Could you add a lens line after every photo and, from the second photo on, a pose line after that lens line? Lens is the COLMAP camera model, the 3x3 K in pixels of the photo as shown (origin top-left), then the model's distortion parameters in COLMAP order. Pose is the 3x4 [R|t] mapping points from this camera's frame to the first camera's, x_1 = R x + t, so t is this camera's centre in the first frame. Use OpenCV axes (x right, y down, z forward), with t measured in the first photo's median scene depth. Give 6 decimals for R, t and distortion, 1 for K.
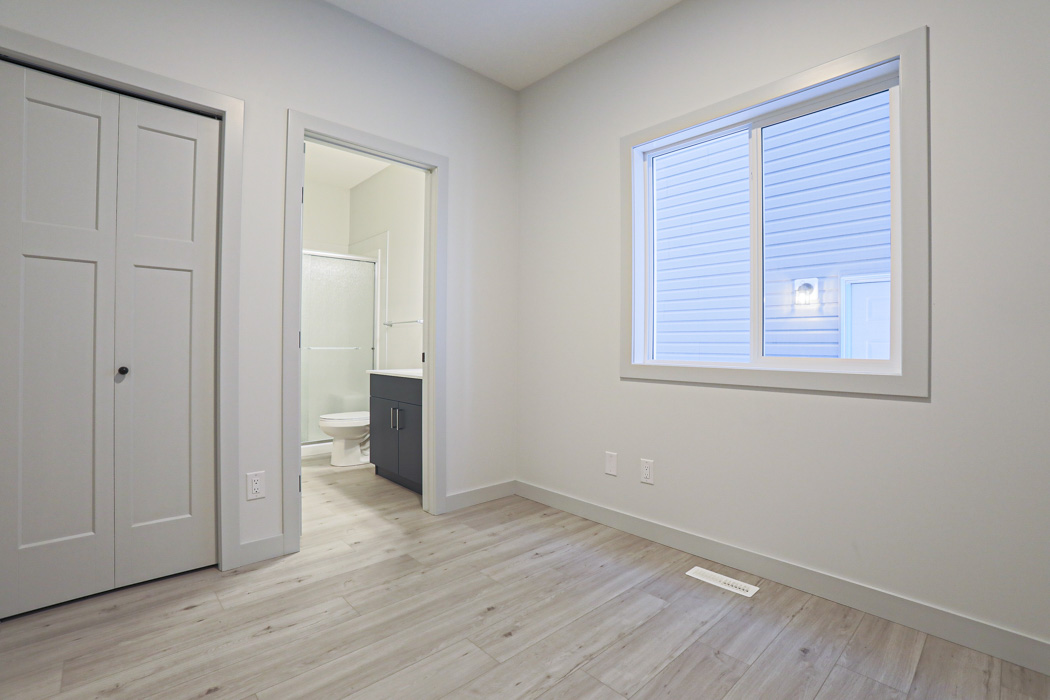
lens RADIAL K [[480.5, 0, 517.8], [0, 480.5, 344.8], [0, 0, 1]] dist [-0.070360, 0.028221]
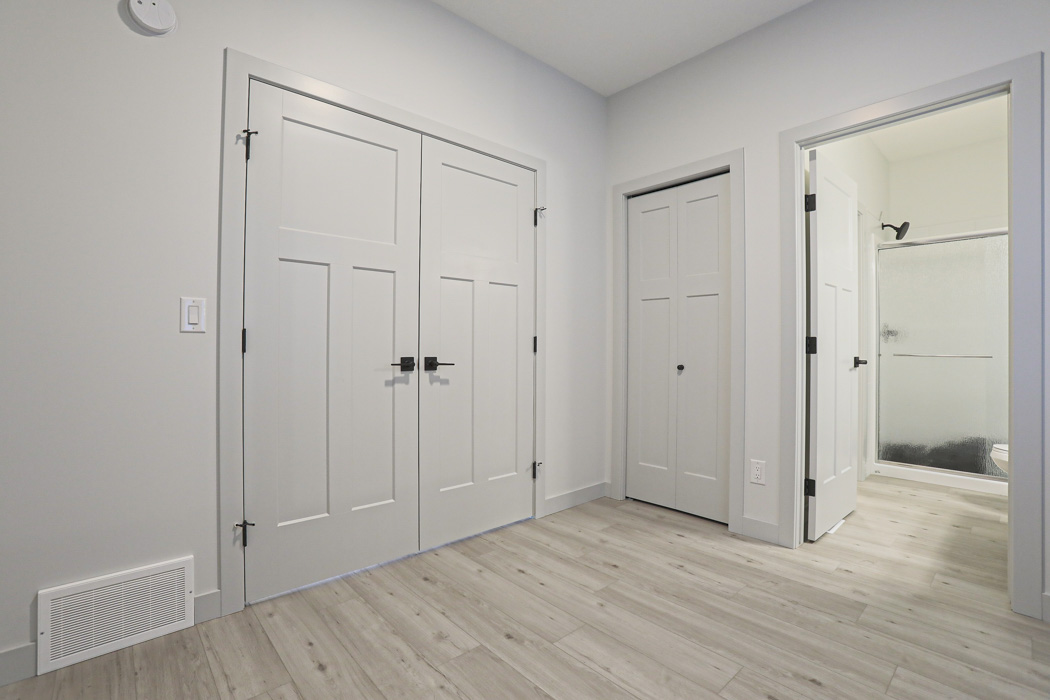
lens RADIAL K [[480.5, 0, 517.8], [0, 480.5, 344.8], [0, 0, 1]] dist [-0.070360, 0.028221]
pose [[-0.017811, -0.013986, -0.999744, 0.689618], [-0.003983, 0.999895, -0.013917, 0.005930], [0.999833, 0.003734, -0.017865, 0.480355]]
